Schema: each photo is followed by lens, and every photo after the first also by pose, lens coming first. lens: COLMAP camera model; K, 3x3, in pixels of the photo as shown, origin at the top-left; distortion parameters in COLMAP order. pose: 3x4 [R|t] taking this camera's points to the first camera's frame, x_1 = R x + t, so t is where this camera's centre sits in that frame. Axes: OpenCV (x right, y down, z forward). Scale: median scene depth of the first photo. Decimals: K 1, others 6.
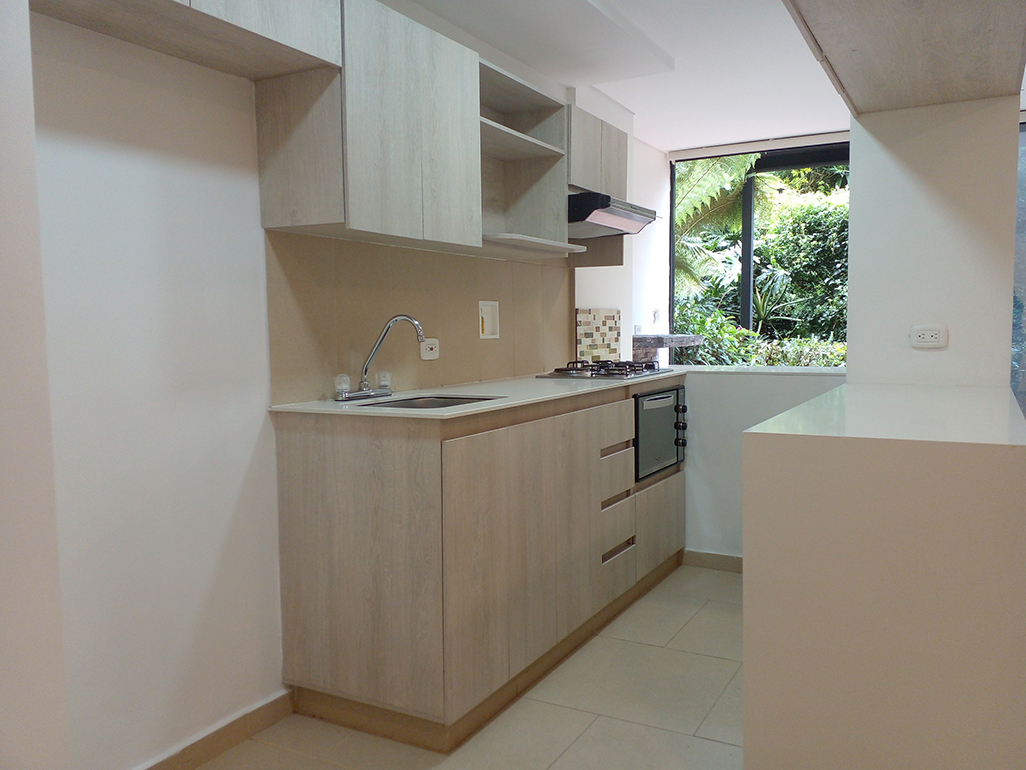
lens RADIAL K [[829.9, 0, 553.5], [0, 829.9, 400.6], [0, 0, 1]] dist [0.086698, -0.143376]
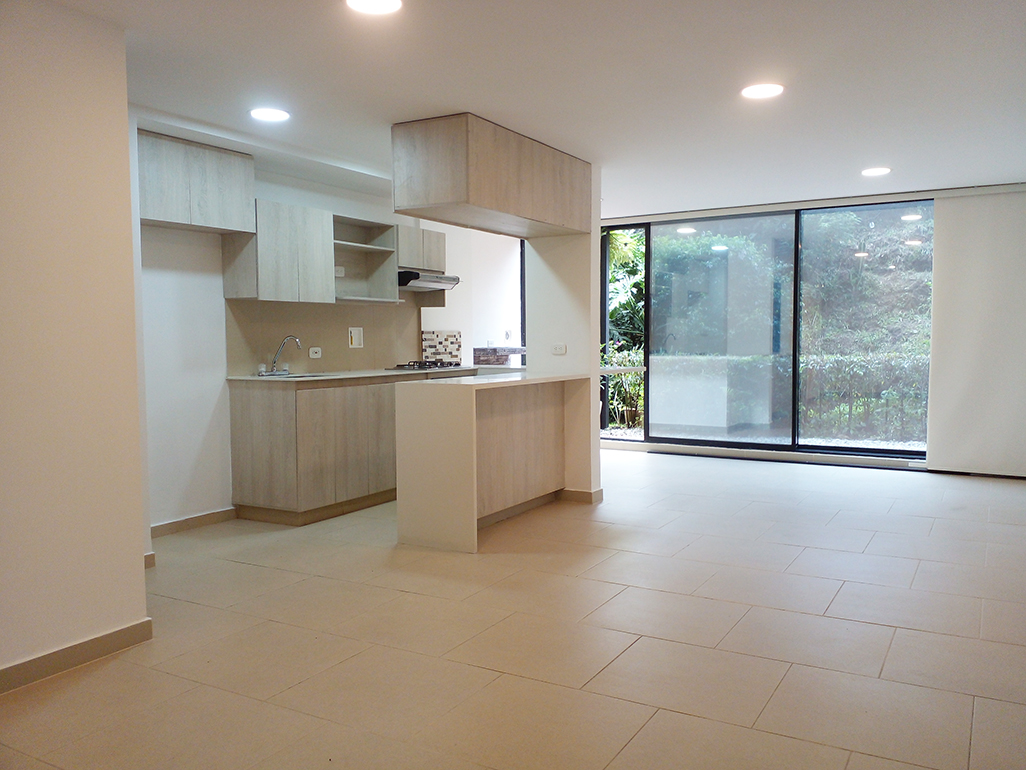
lens RADIAL K [[829.9, 0, 560.5], [0, 829.9, 396.9], [0, 0, 1]] dist [0.086698, -0.143376]
pose [[0.999856, 0.006764, -0.015563, 0.454198], [-0.007051, 0.999805, -0.018452, 0.073122], [0.015435, 0.018559, 0.999709, -0.944922]]
